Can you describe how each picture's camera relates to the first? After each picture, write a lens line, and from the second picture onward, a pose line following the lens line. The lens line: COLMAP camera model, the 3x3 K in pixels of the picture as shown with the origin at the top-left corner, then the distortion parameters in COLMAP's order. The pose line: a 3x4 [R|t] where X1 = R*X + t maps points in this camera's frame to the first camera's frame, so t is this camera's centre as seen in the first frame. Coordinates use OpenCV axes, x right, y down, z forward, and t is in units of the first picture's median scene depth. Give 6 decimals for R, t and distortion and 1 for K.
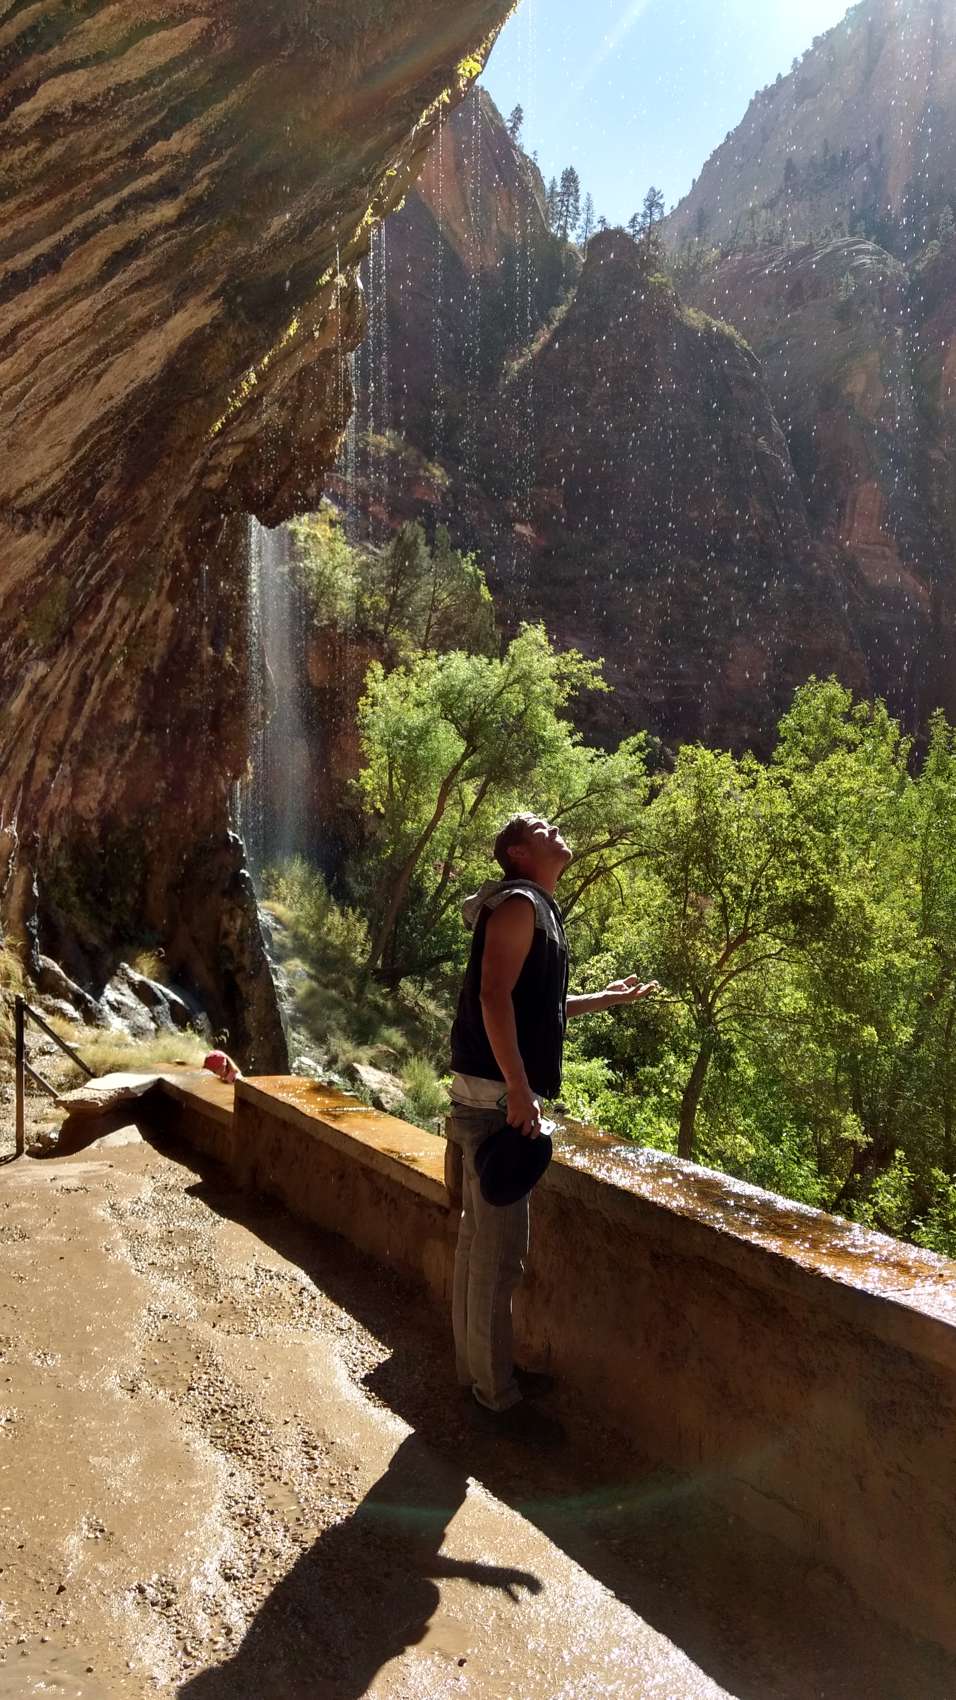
lens RADIAL K [[1353.0, 0, 488.6], [0, 1353.0, 835.9], [0, 0, 1]] dist [0.044958, -0.039839]
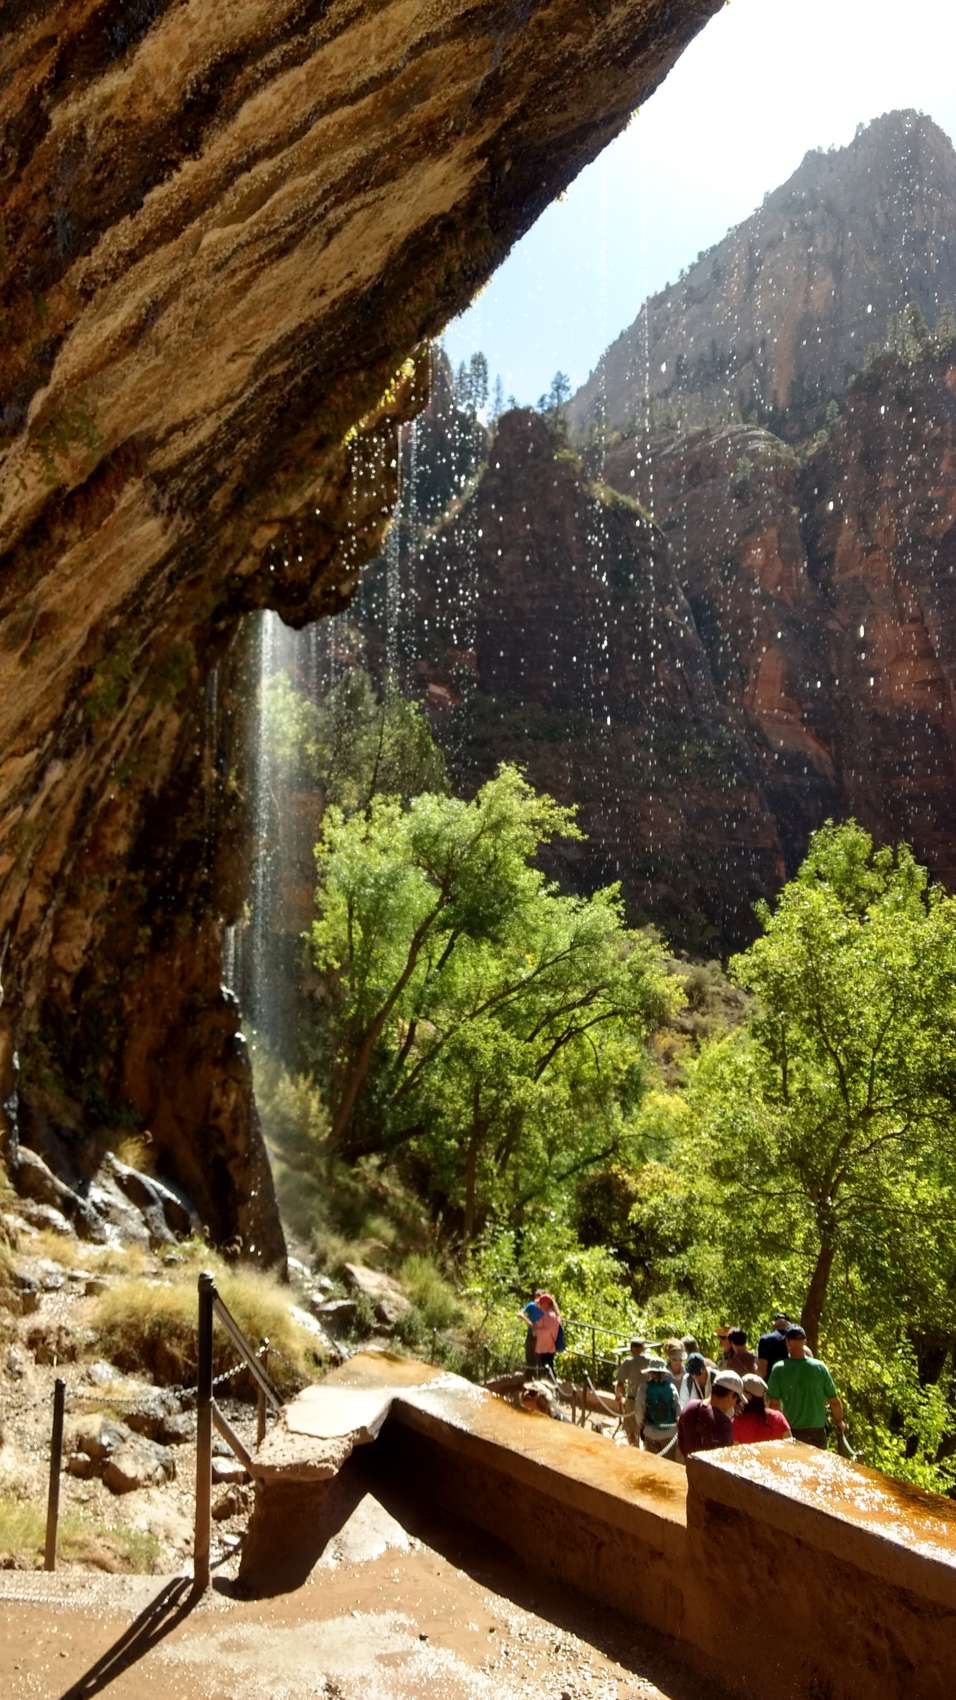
lens RADIAL K [[1353.0, 0, 491.7], [0, 1353.0, 845.1], [0, 0, 1]] dist [0.044958, -0.039839]
pose [[0.997212, 0.006358, 0.074346, -0.097084], [0.001877, 0.993911, -0.110171, 0.002374], [-0.074594, 0.110003, 0.991128, 0.155482]]
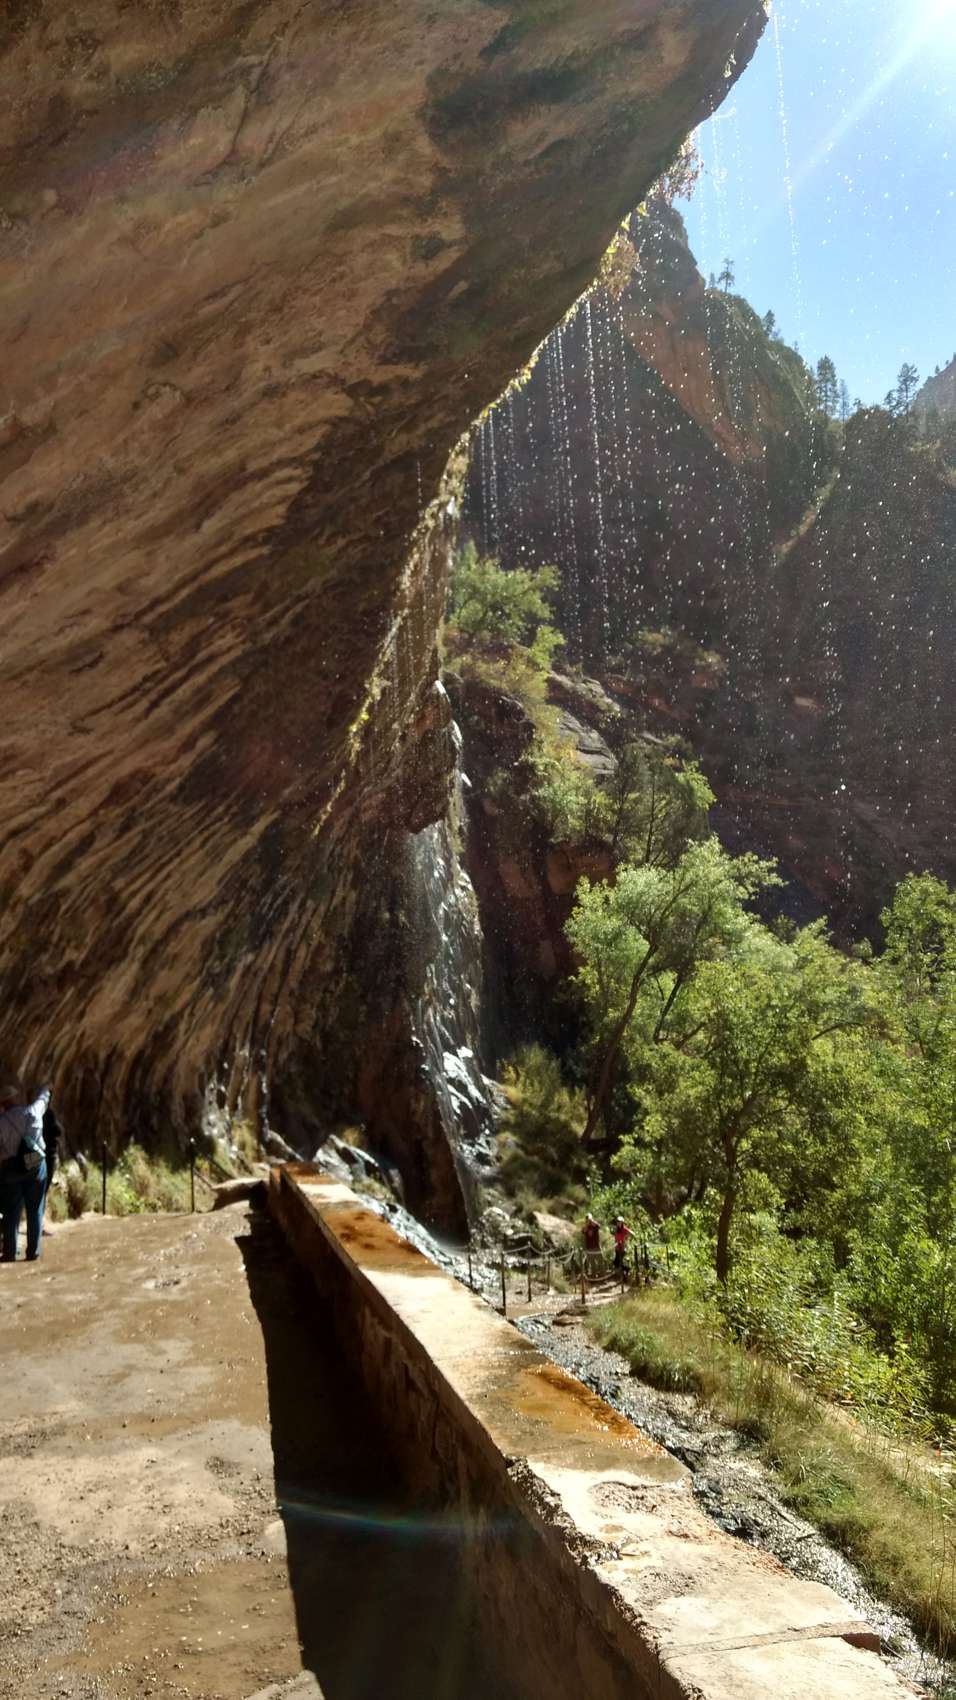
lens RADIAL K [[1353.0, 0, 479.8], [0, 1353.0, 819.6], [0, 0, 1]] dist [0.044958, -0.039839]
pose [[0.967266, -0.096034, -0.234890, 0.250704], [0.062085, 0.987053, -0.147893, -0.016546], [0.246052, 0.128469, 0.960705, -0.400986]]
